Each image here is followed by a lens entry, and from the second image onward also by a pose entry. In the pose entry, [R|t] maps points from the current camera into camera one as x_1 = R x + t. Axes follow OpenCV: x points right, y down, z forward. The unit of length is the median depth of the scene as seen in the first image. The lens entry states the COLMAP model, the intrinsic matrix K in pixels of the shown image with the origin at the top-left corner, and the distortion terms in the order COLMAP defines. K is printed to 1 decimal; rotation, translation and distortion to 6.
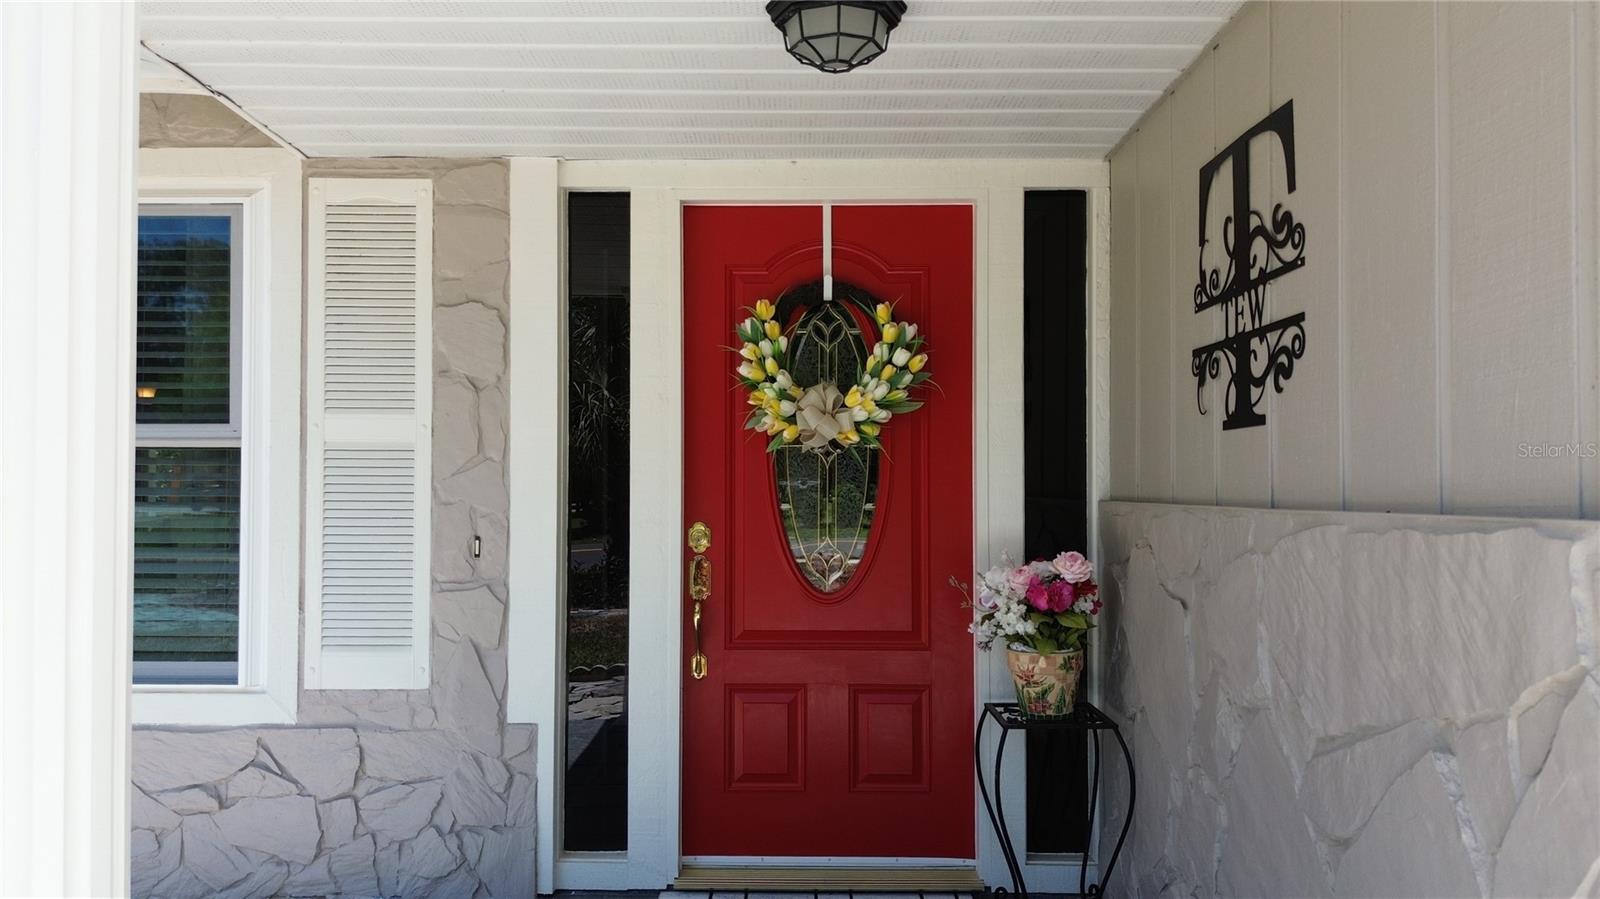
lens RADIAL K [[1154.8, 0, 797.7], [0, 1154.8, 467.4], [0, 0, 1]] dist [0.065840, -0.078529]
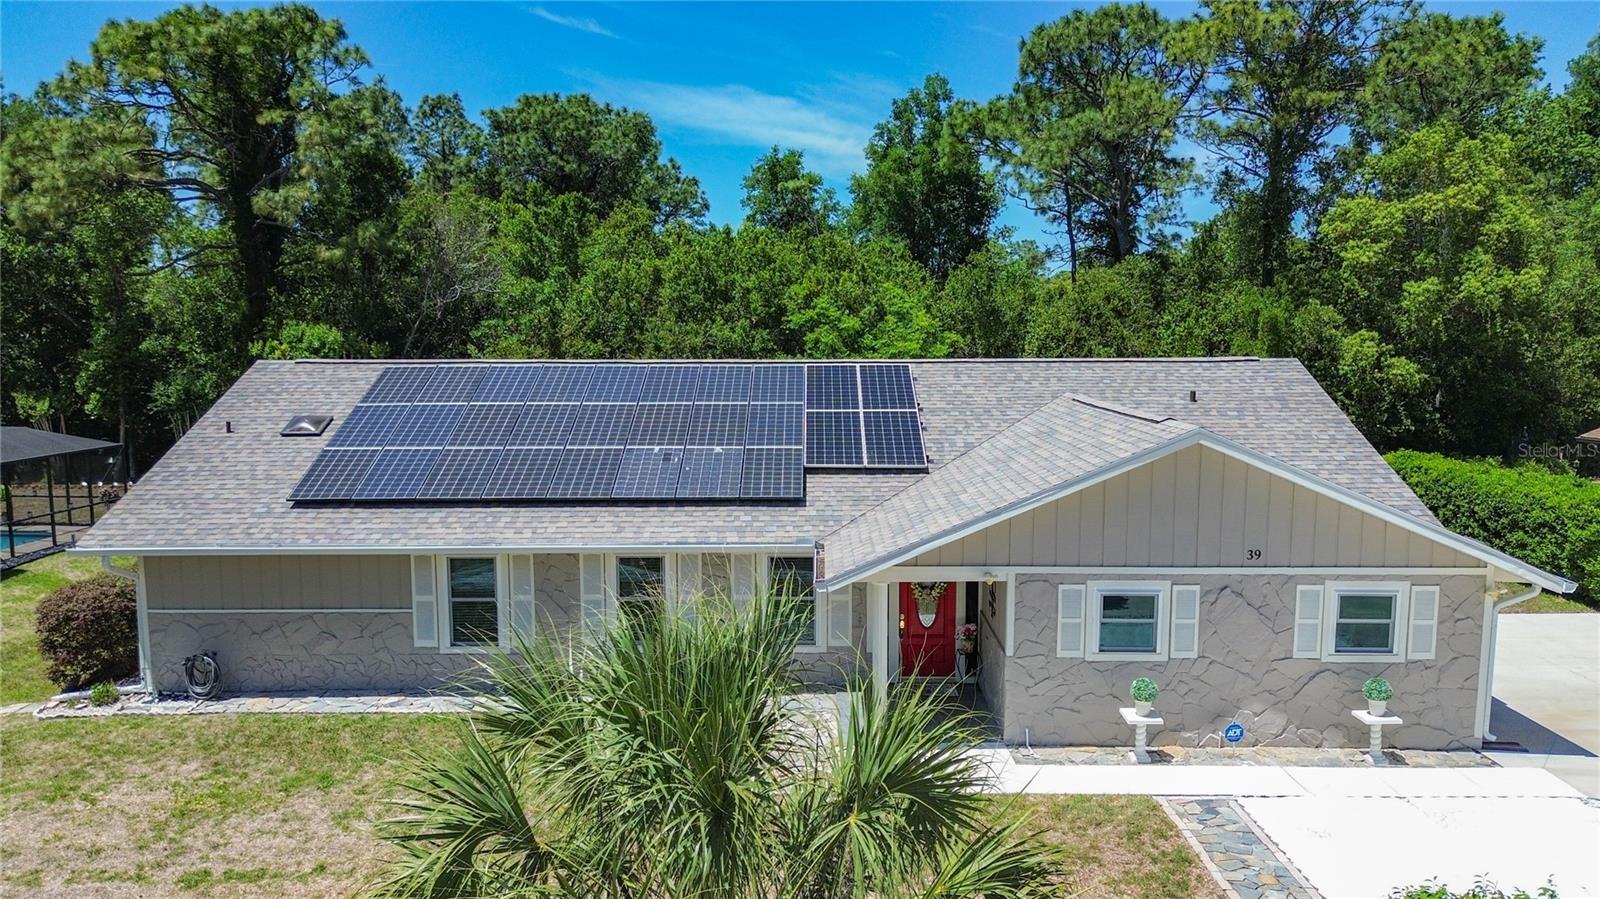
lens RADIAL K [[1169.4, 0, 790.8], [0, 1169.4, 456.1], [0, 0, 1]] dist [0.060617, -0.087547]
pose [[0.999970, -0.004682, -0.006099, -0.555034], [0.005440, 0.991375, 0.130942, -1.360516], [0.005433, -0.130971, 0.991371, -4.146422]]
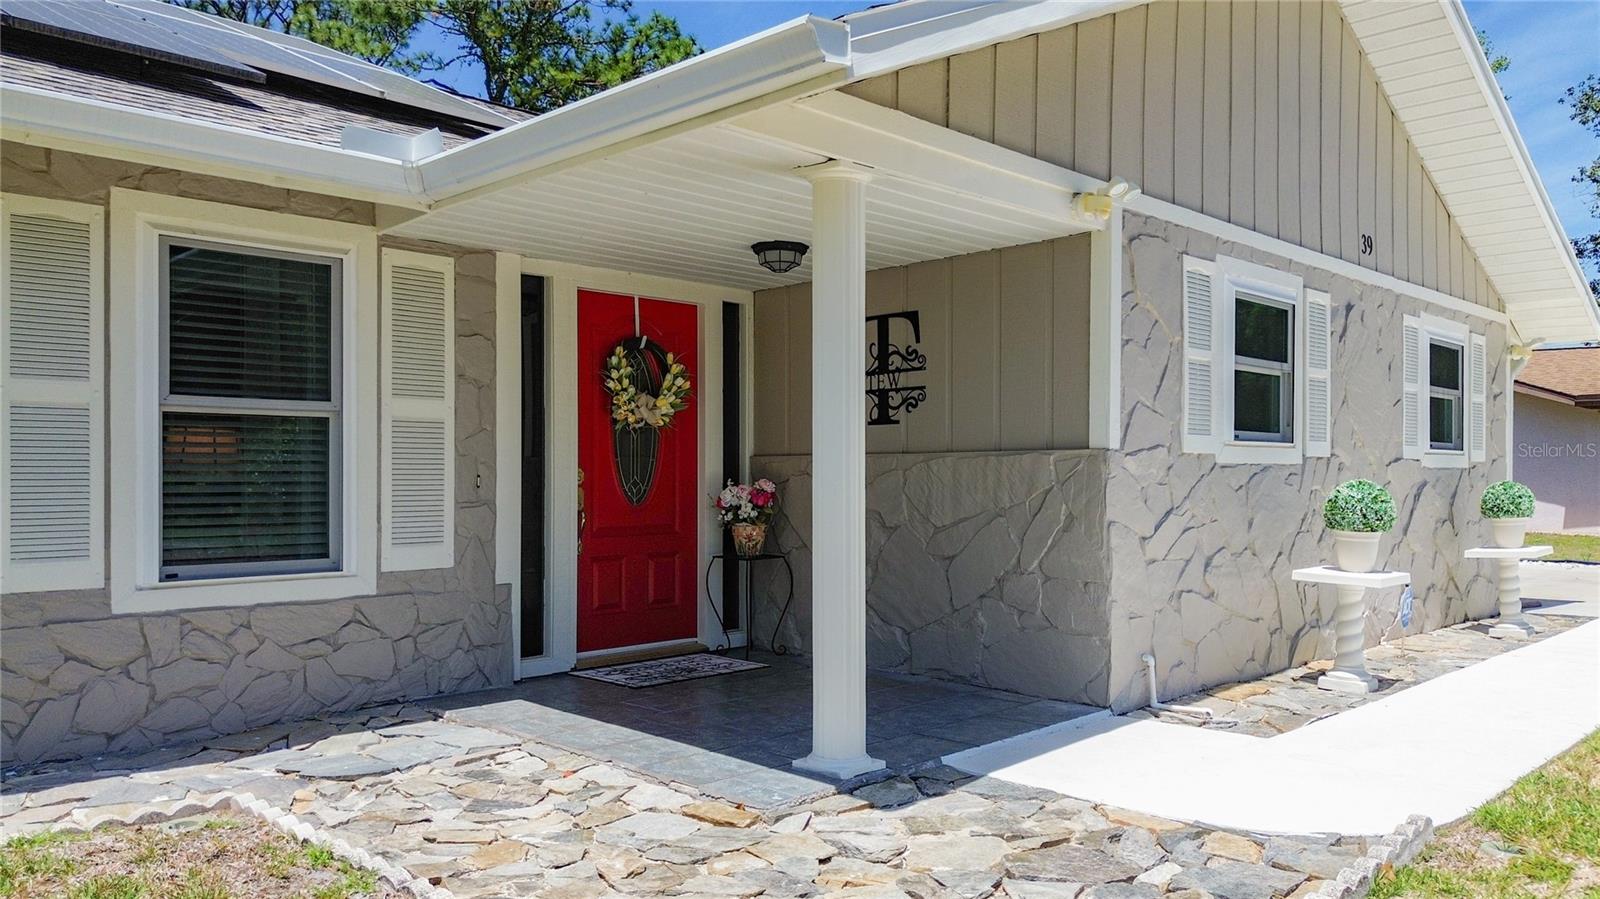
lens RADIAL K [[1170.3, 0, 794.6], [0, 1170.3, 481.2], [0, 0, 1]] dist [0.057443, -0.078184]
pose [[0.705753, -0.006663, 0.708427, -1.159975], [-0.007814, 0.999822, 0.017187, 0.035418], [-0.708415, -0.017665, 0.705575, -0.521314]]
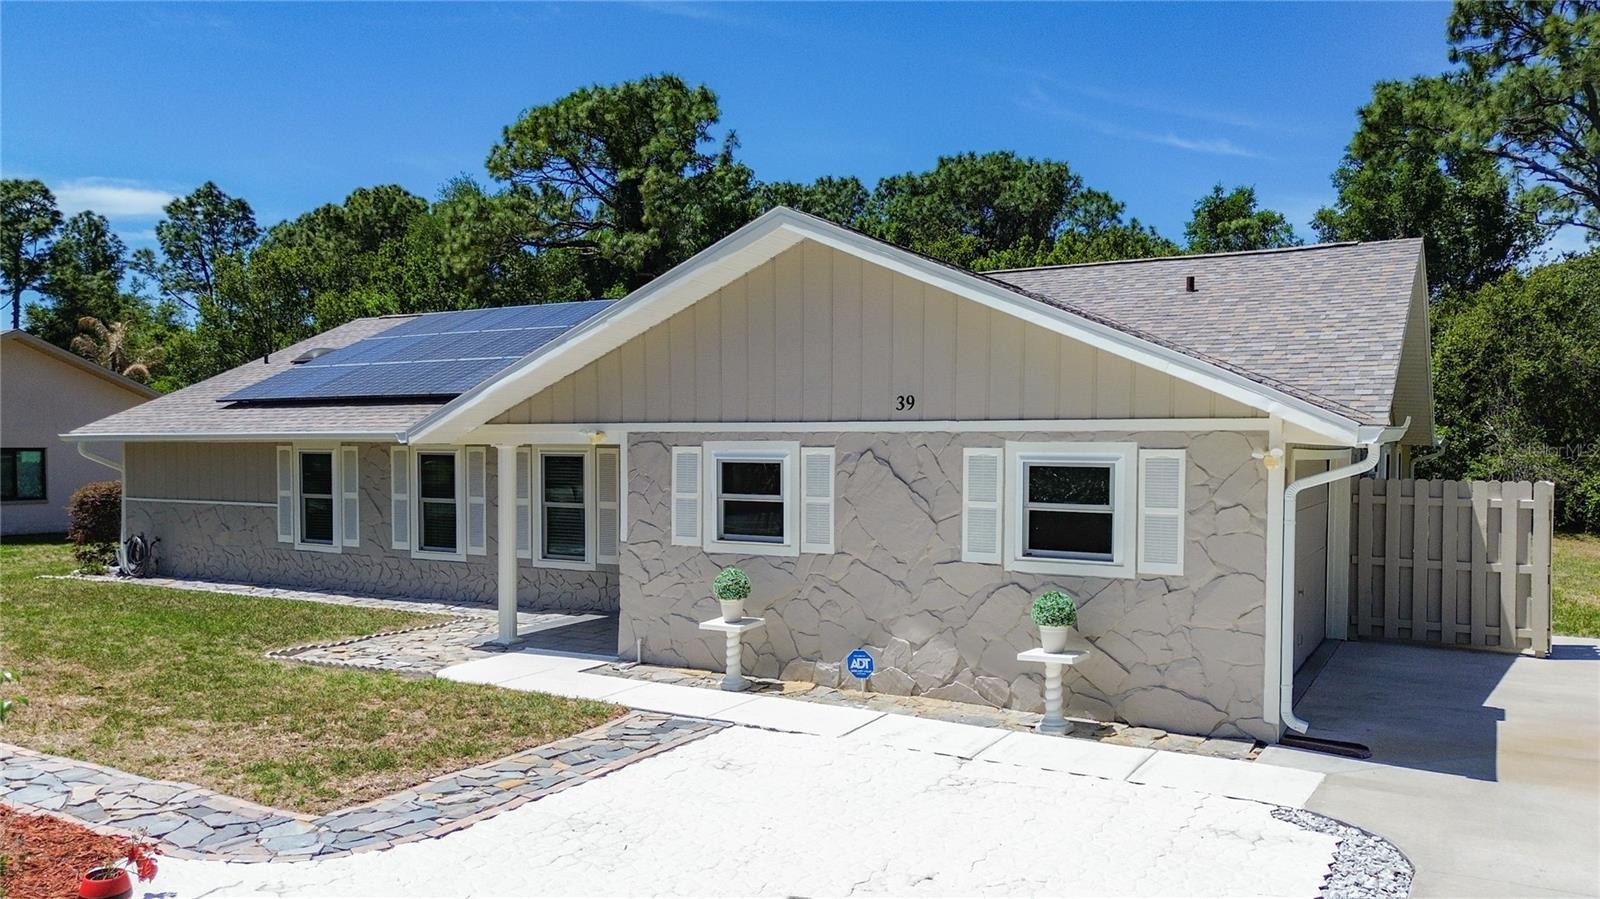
lens RADIAL K [[1170.3, 0, 794.6], [0, 1170.3, 481.2], [0, 0, 1]] dist [0.057443, -0.078184]
pose [[0.867542, 0.016073, -0.497104, 2.456691], [0.006430, 0.999032, 0.043523, -0.313846], [0.497322, -0.040955, 0.866599, -2.489761]]
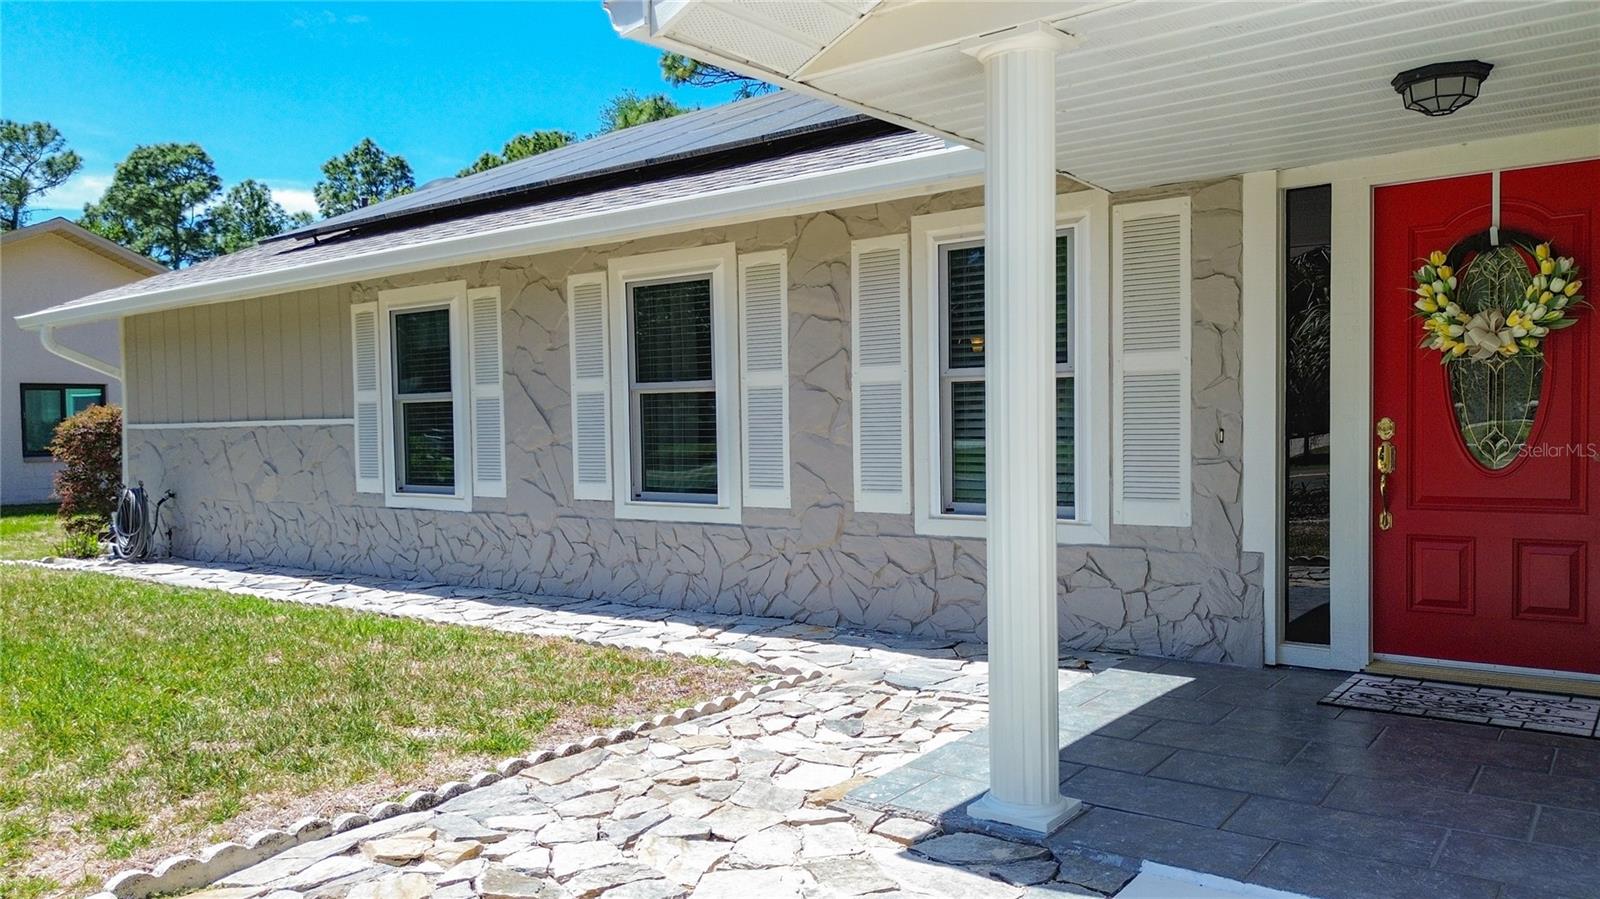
lens RADIAL K [[1154.8, 0, 797.7], [0, 1154.8, 467.4], [0, 0, 1]] dist [0.065840, -0.078529]
pose [[0.799198, 0.007726, -0.601019, 0.197563], [0.025858, 0.998550, 0.047221, 0.023617], [0.600512, -0.053280, 0.797839, -0.553396]]
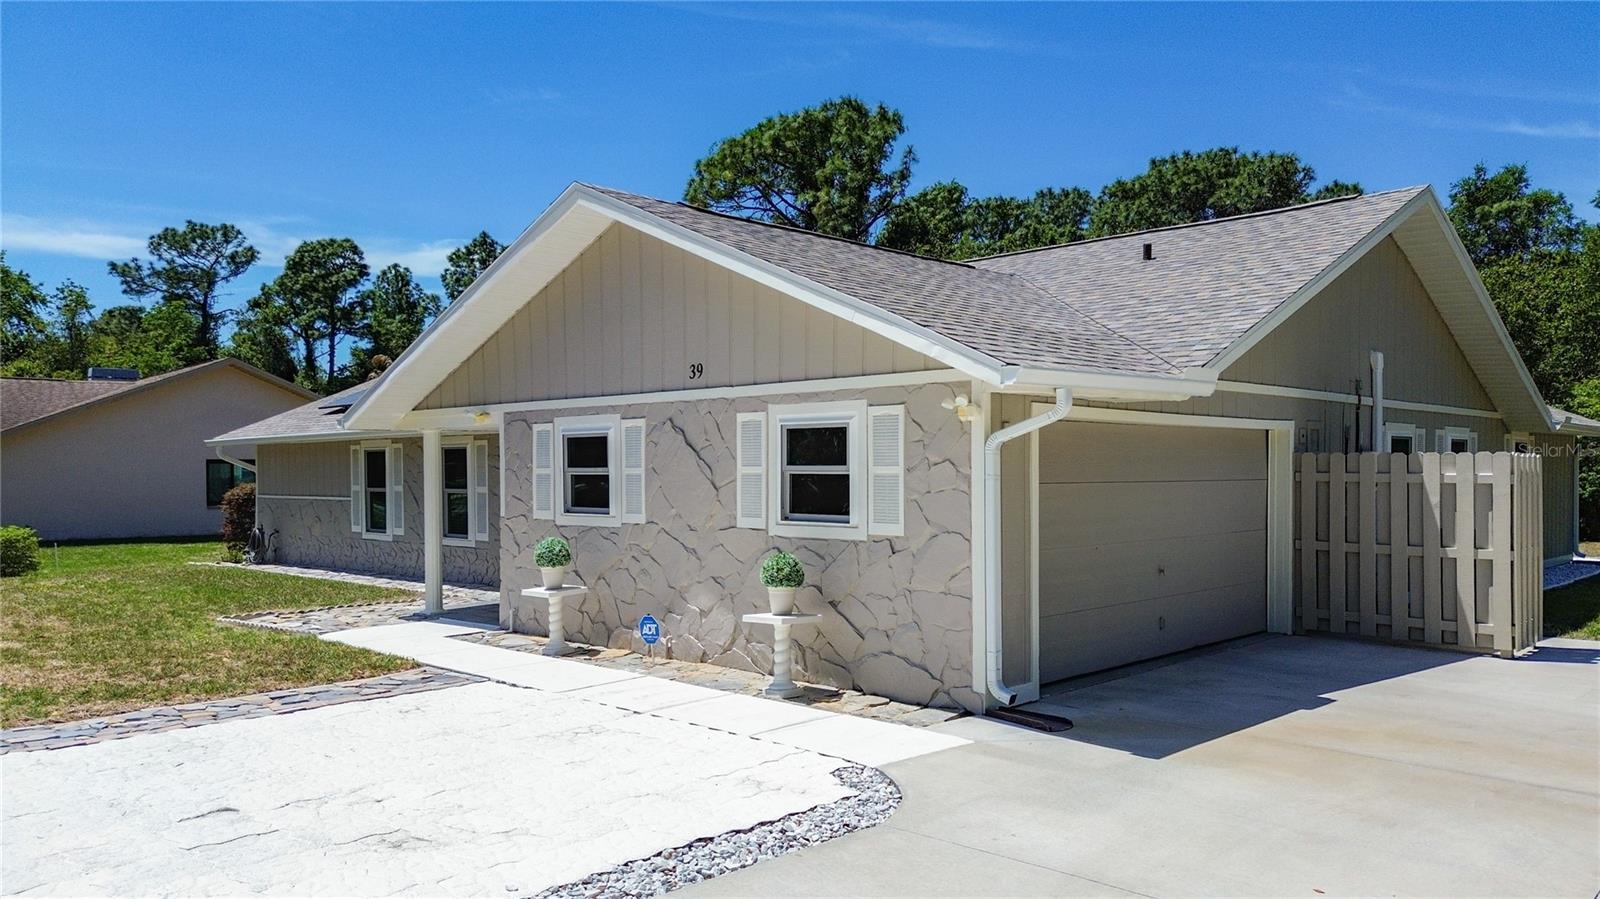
lens RADIAL K [[1150.5, 0, 794.5], [0, 1150.5, 482.3], [0, 0, 1]] dist [0.085530, -0.070520]
pose [[0.721719, 0.001645, -0.692184, 3.463584], [0.017232, 0.999645, 0.020342, -0.149204], [0.691972, -0.026609, 0.721434, -1.704278]]
